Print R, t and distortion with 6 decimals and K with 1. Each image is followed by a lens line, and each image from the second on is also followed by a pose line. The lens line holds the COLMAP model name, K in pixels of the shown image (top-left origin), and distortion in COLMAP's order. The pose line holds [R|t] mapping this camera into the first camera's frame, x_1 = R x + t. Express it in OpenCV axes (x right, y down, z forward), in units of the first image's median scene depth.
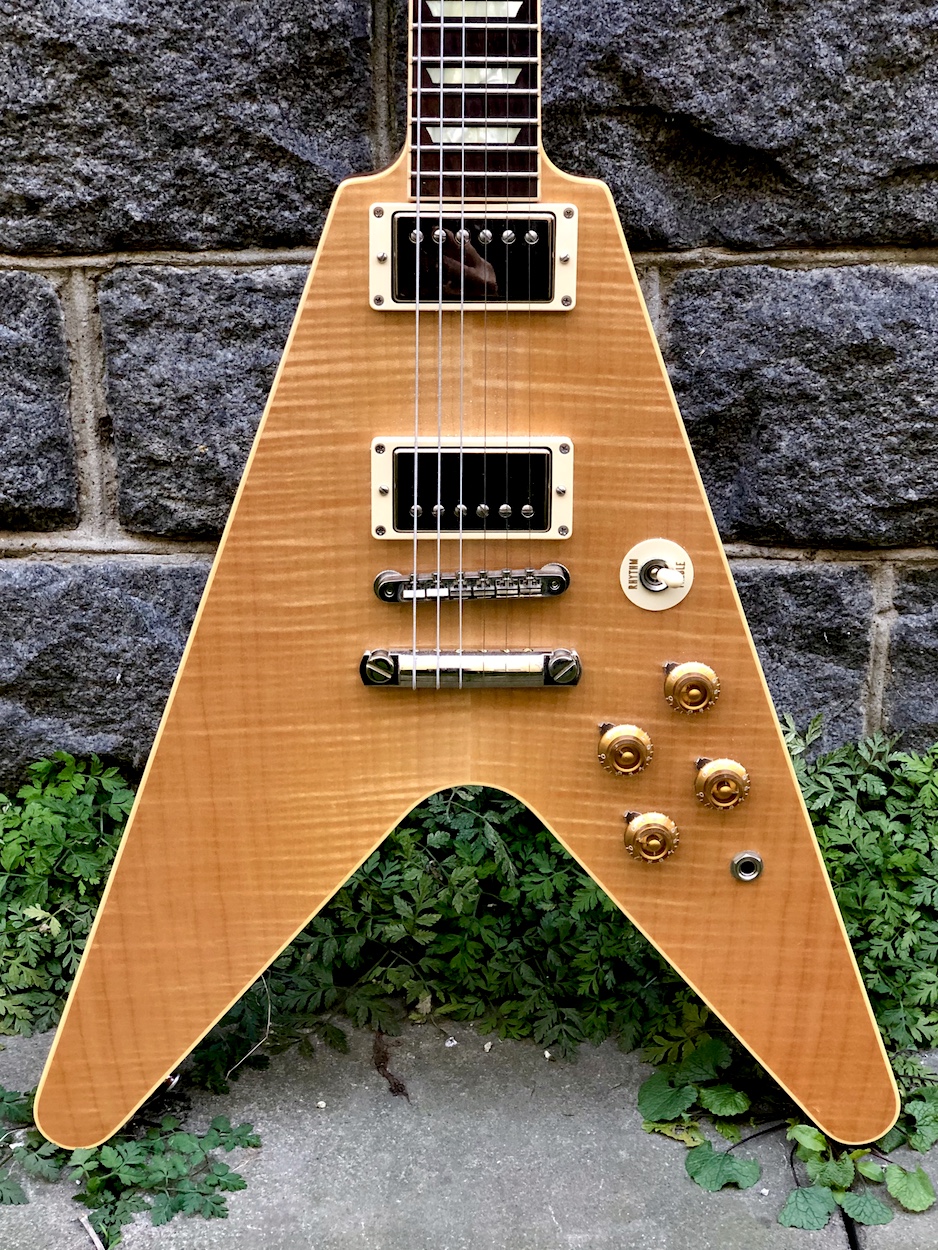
lens RADIAL K [[1893.0, 0, 470.4], [0, 1893.0, 625.5], [0, 0, 1]] dist [0.013994, 0.000000]
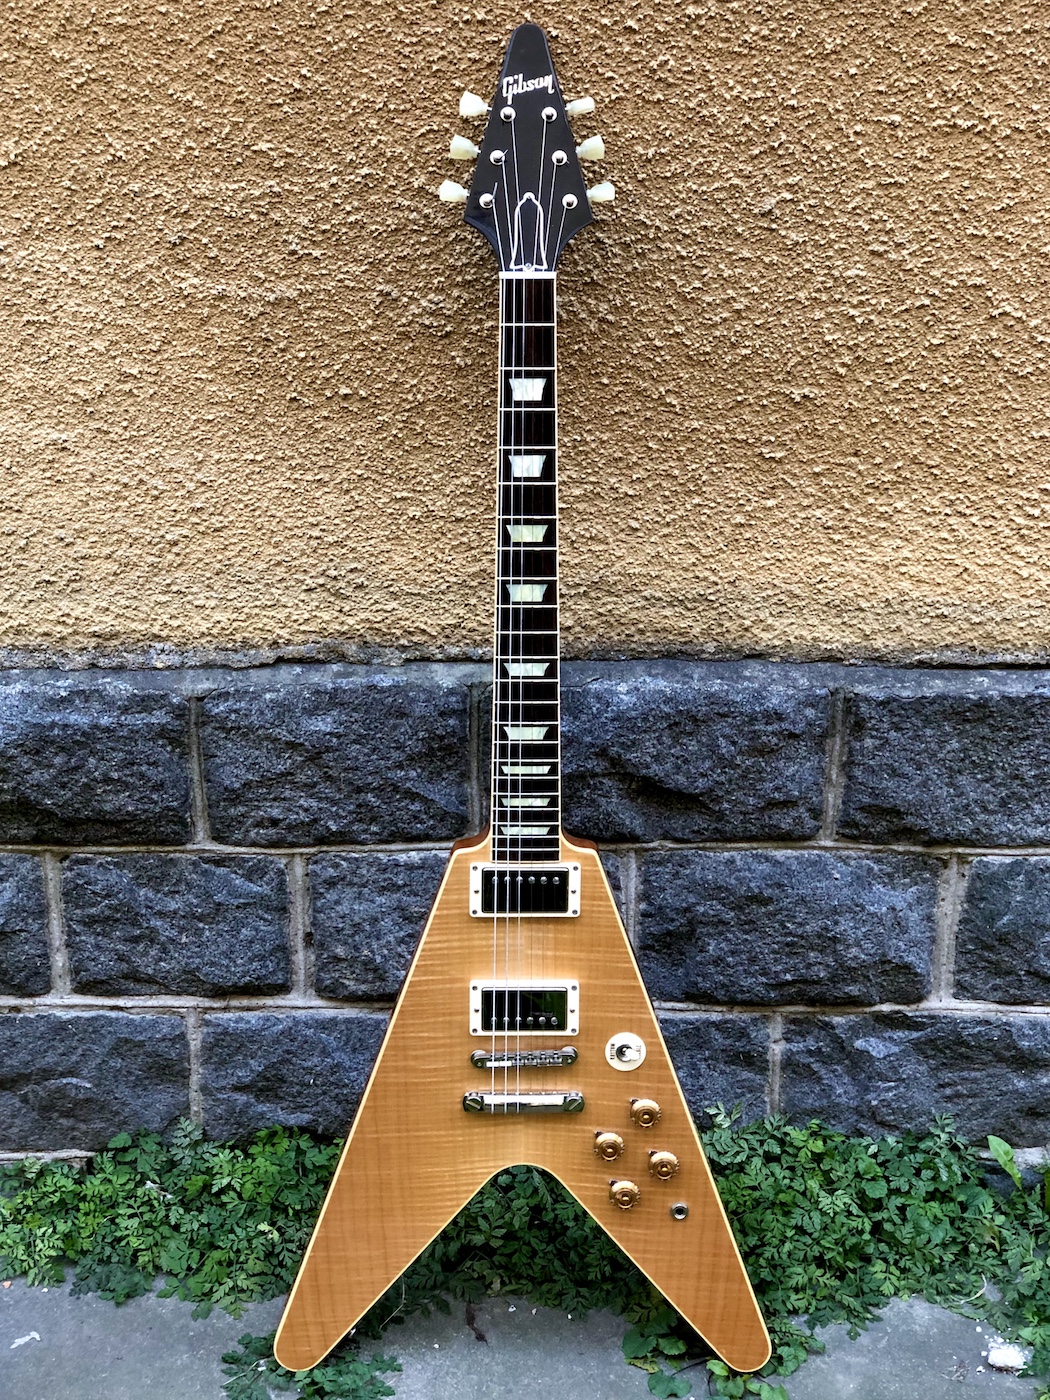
lens RADIAL K [[2120.2, 0, 495.5], [0, 2120.2, 664.1], [0, 0, 1]] dist [0.013994, 0.000000]
pose [[0.999836, 0.001798, -0.018010, 0.008328], [-0.002795, 0.998456, -0.055482, -0.261231], [0.017882, 0.055523, 0.998297, -0.967547]]
